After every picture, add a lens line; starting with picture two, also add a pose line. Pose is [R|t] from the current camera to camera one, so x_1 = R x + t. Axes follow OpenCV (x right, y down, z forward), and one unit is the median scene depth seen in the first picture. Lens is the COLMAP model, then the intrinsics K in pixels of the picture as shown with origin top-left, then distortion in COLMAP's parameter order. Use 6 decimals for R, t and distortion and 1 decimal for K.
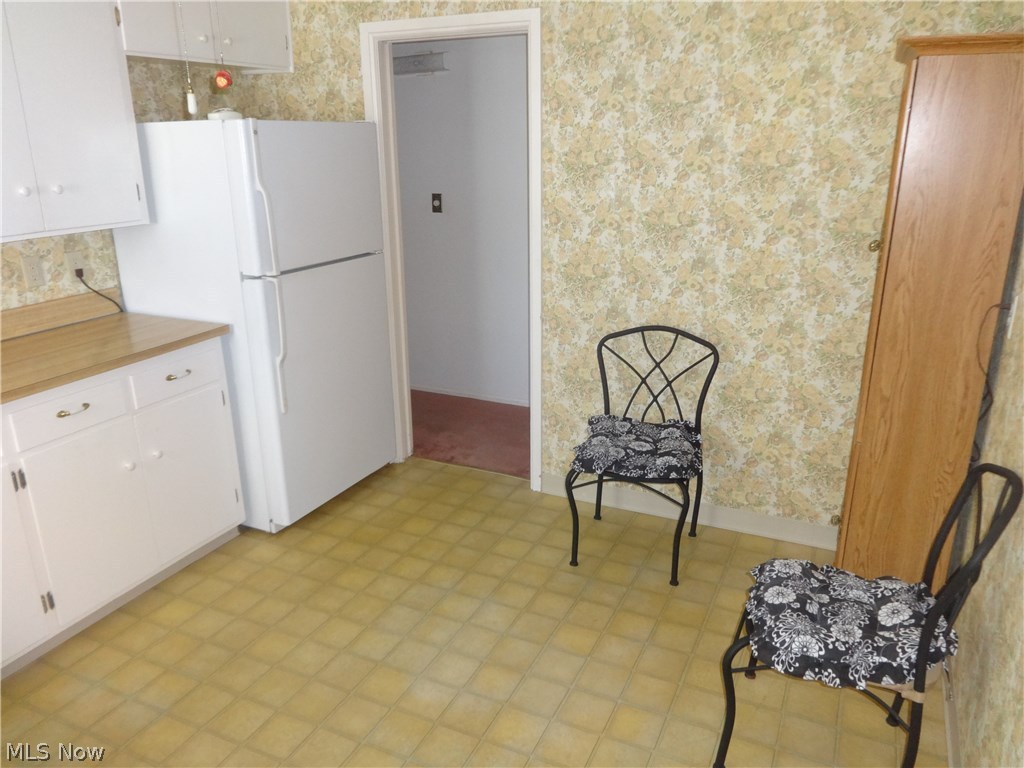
lens RADIAL K [[764.6, 0, 509.9], [0, 764.6, 380.3], [0, 0, 1]] dist [0.001625, 0.007268]
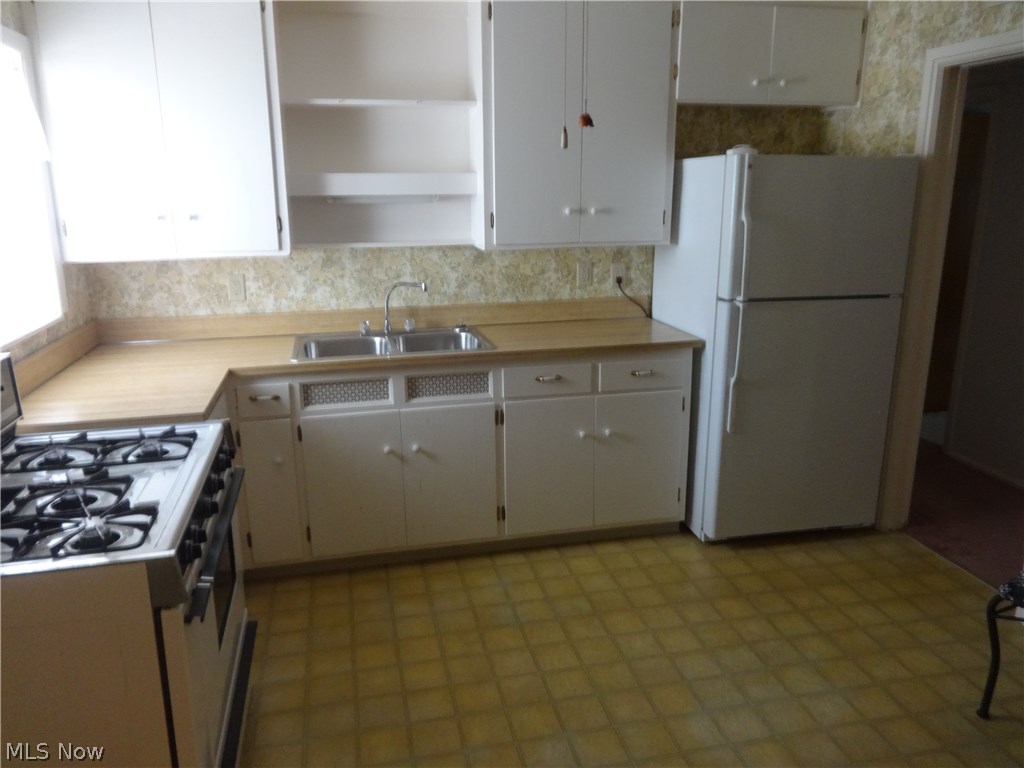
lens RADIAL K [[764.6, 0, 511.4], [0, 764.6, 384.7], [0, 0, 1]] dist [0.001625, 0.007268]
pose [[0.621171, 0.210983, -0.754740, 0.300997], [-0.243607, 0.967350, 0.069922, -0.020948], [0.744850, 0.140426, 0.652287, 0.089016]]
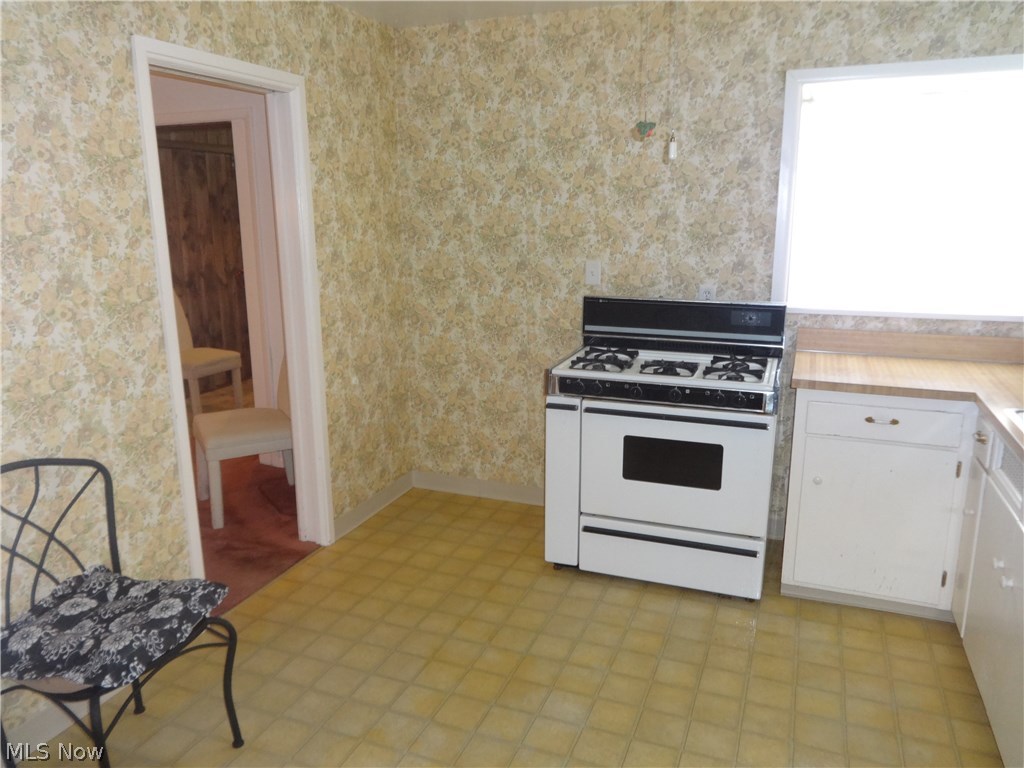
lens RADIAL K [[764.6, 0, 513.3], [0, 764.6, 383.0], [0, 0, 1]] dist [0.001625, 0.007268]
pose [[-0.996972, 0.038116, -0.067784, -0.052329], [-0.002081, 0.858255, 0.513219, -0.345495], [0.077737, 0.511806, -0.855577, 1.148253]]
